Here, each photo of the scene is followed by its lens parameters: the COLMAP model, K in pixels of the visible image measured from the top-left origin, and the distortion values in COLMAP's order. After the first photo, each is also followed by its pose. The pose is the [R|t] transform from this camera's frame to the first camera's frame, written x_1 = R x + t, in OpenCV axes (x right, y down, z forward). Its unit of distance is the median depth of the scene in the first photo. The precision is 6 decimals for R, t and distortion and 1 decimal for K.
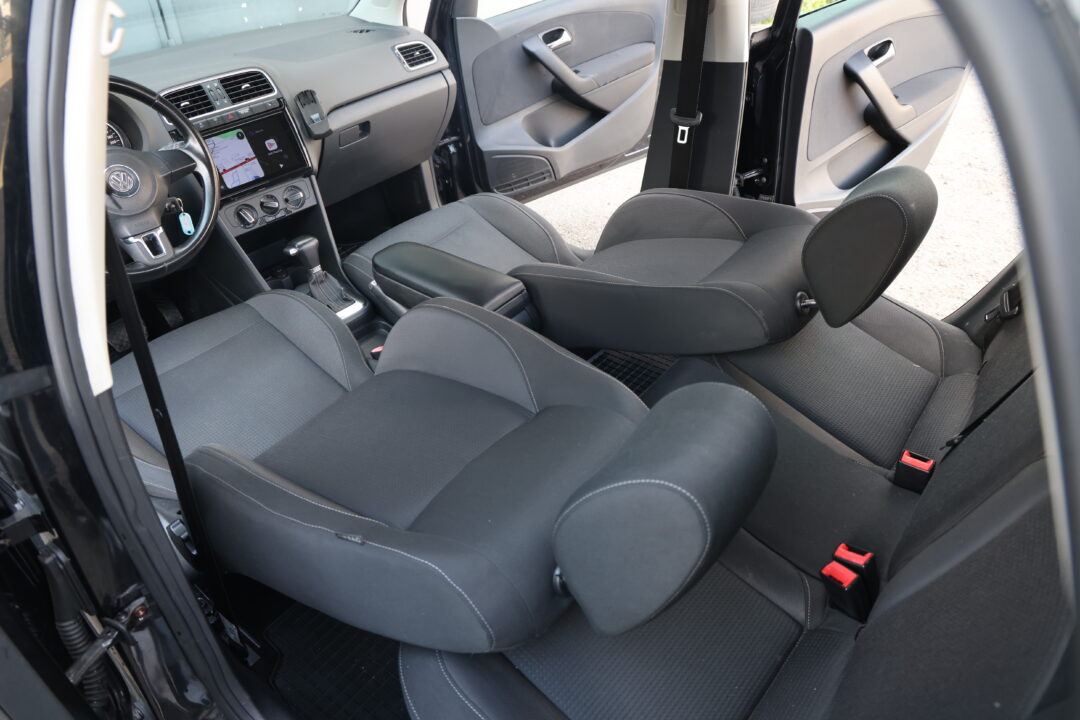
lens RADIAL K [[749.7, 0, 535.0], [0, 749.7, 361.6], [0, 0, 1]] dist [-0.084119, 0.044813]
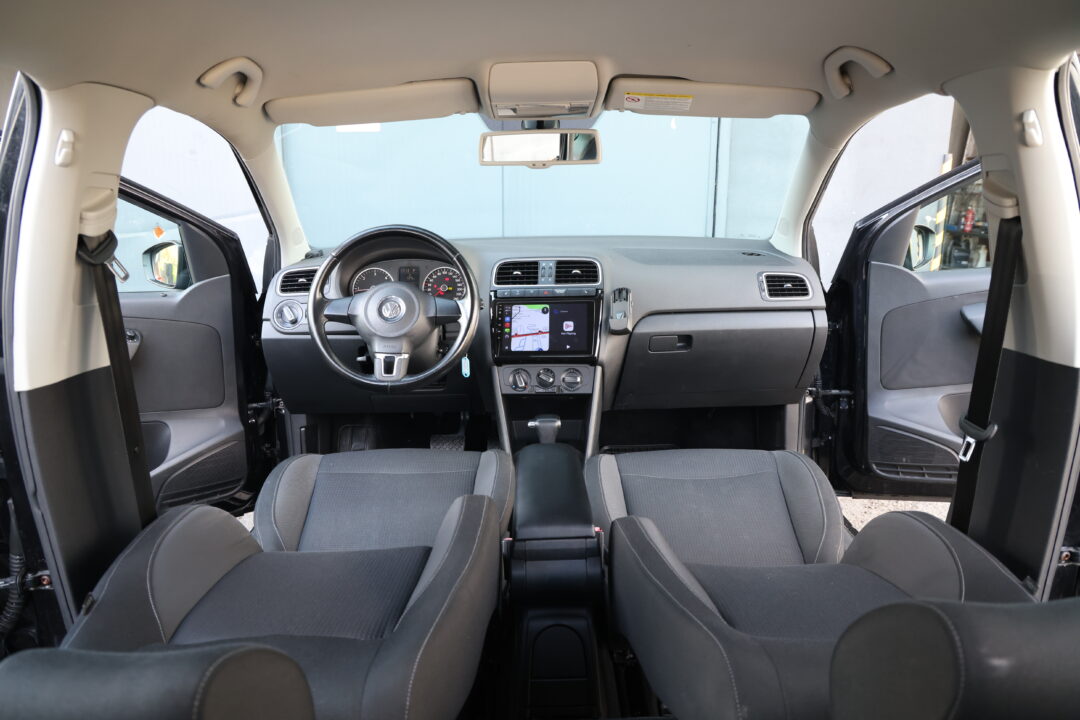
lens RADIAL K [[749.7, 0, 536.7], [0, 749.7, 360.6], [0, 0, 1]] dist [-0.084119, 0.044813]
pose [[0.626950, 0.253200, -0.736765, 0.410368], [-0.459131, 0.884112, -0.086859, -0.136944], [0.629391, 0.392728, 0.670546, 0.275454]]
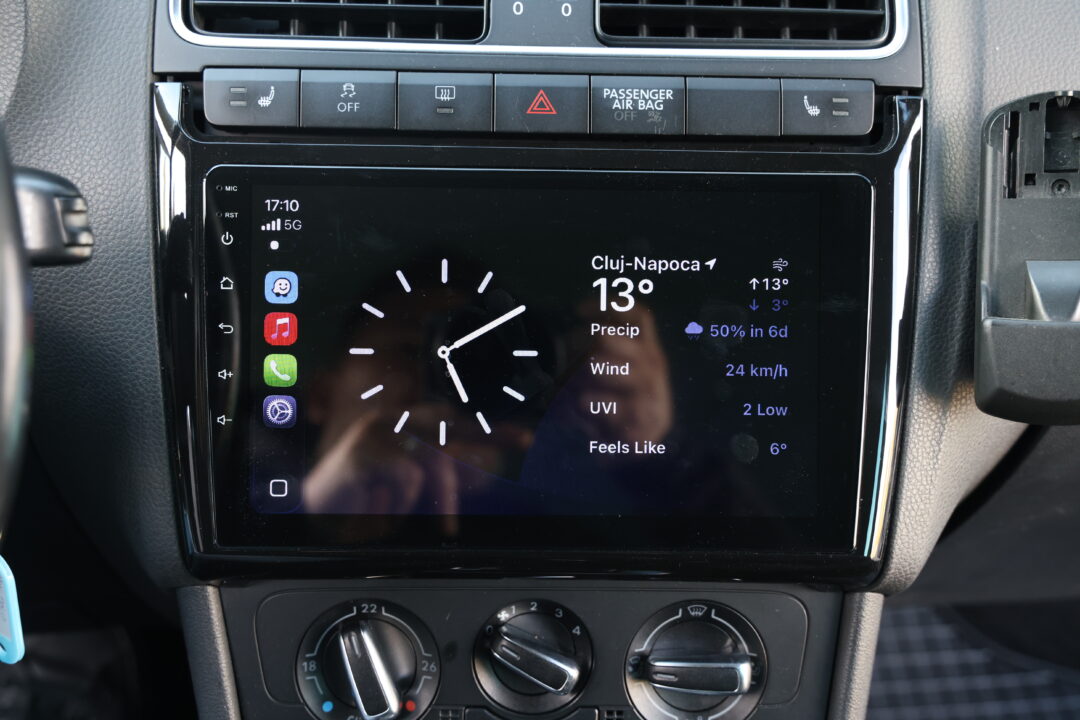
lens RADIAL K [[1396.5, 0, 540.1], [0, 1396.5, 360.6], [0, 0, 1]] dist [0.066898, 0.000000]
pose [[0.720398, 0.417010, -0.554193, -0.214147], [-0.464492, 0.883475, 0.060988, -0.293319], [0.515048, 0.213483, 0.830151, 0.733534]]
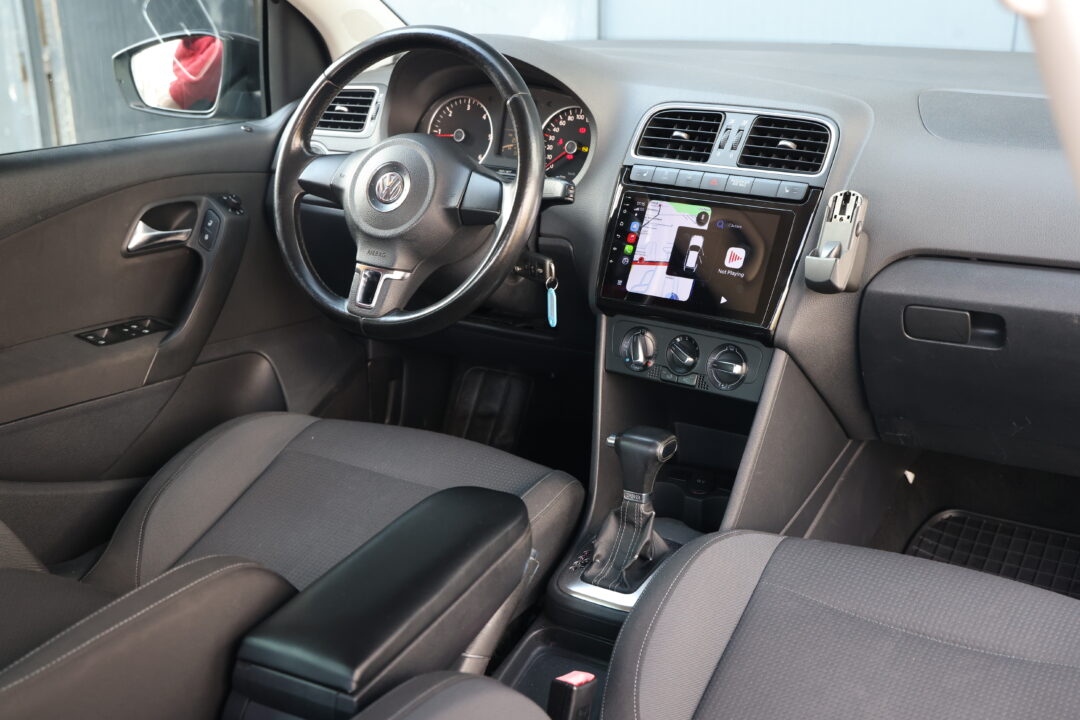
lens RADIAL K [[1431.3, 0, 539.6], [0, 1431.3, 373.4], [0, 0, 1]] dist [0.136560, 0.000000]
pose [[0.115480, 0.410757, -0.904402, 0.554165], [-0.539805, 0.790263, 0.289992, -0.444114], [0.833832, 0.454712, 0.312988, 0.611776]]
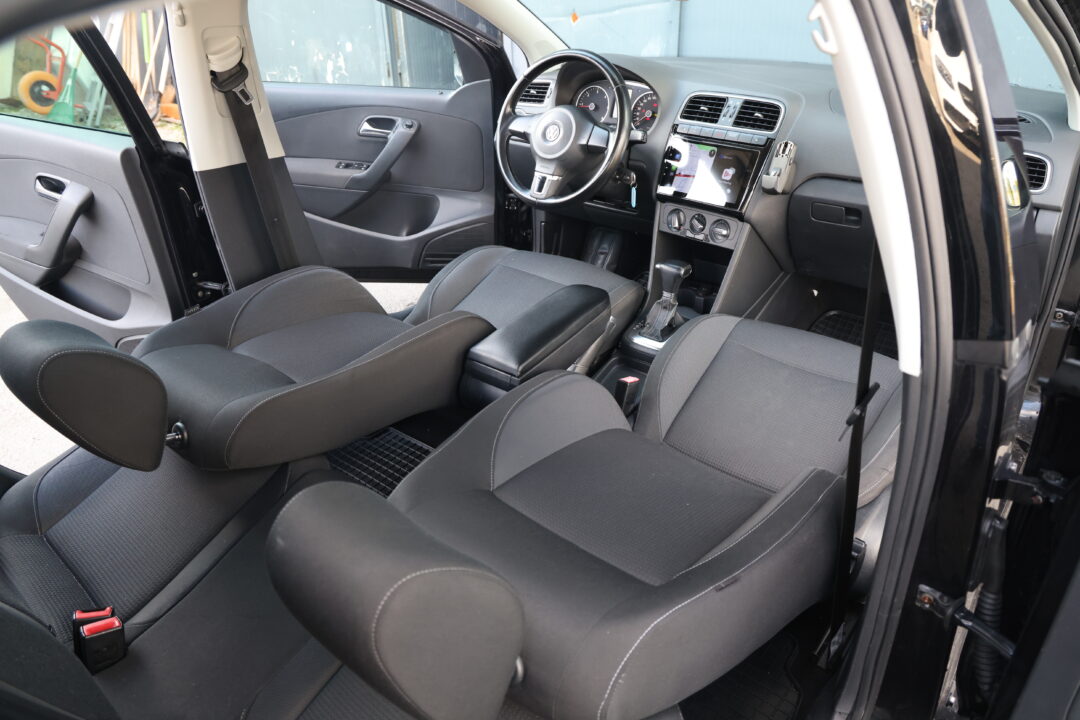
lens RADIAL K [[749.7, 0, 538.0], [0, 749.7, 352.9], [0, 0, 1]] dist [-0.084119, 0.044813]
pose [[-0.029946, 0.551020, -0.833954, 0.606777], [-0.519992, 0.703952, 0.483796, -0.472825], [0.853646, 0.448138, 0.265445, 0.625706]]
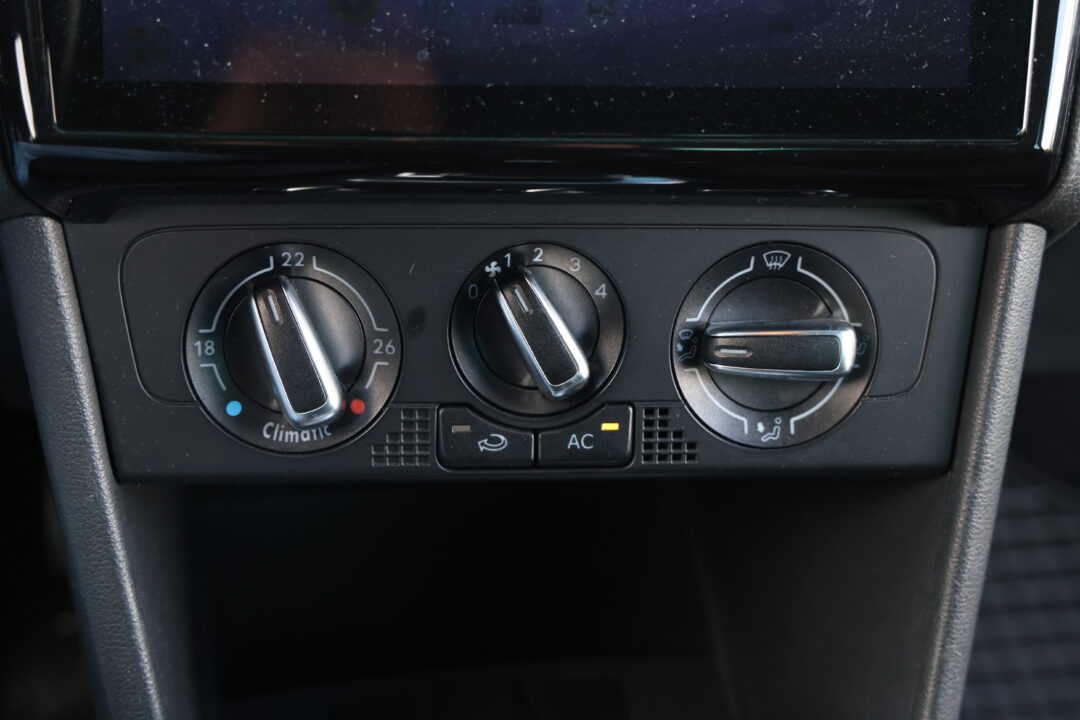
lens RADIAL K [[1493.0, 0, 535.0], [0, 1493.0, 365.8], [0, 0, 1]] dist [0.057062, 0.000000]
pose [[0.755224, 0.426598, -0.497646, -0.246818], [-0.455299, 0.887589, 0.069910, -0.224959], [0.471529, 0.173780, 0.864558, 0.812609]]
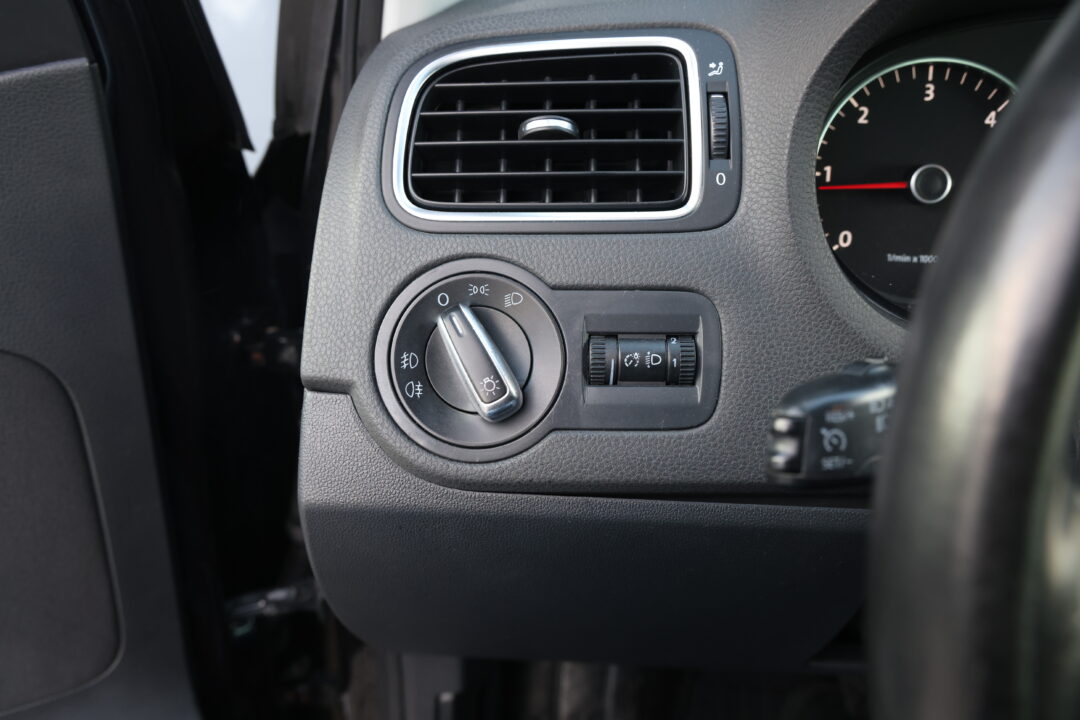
lens RADIAL K [[895.7, 0, 540.2], [0, 895.7, 358.5], [0, 0, 1]] dist [-0.006449, -0.006305]
pose [[0.585433, 0.446142, -0.676924, -0.491984], [-0.499755, 0.856051, 0.131991, -0.158649], [0.638368, 0.261024, 0.724122, 0.614420]]
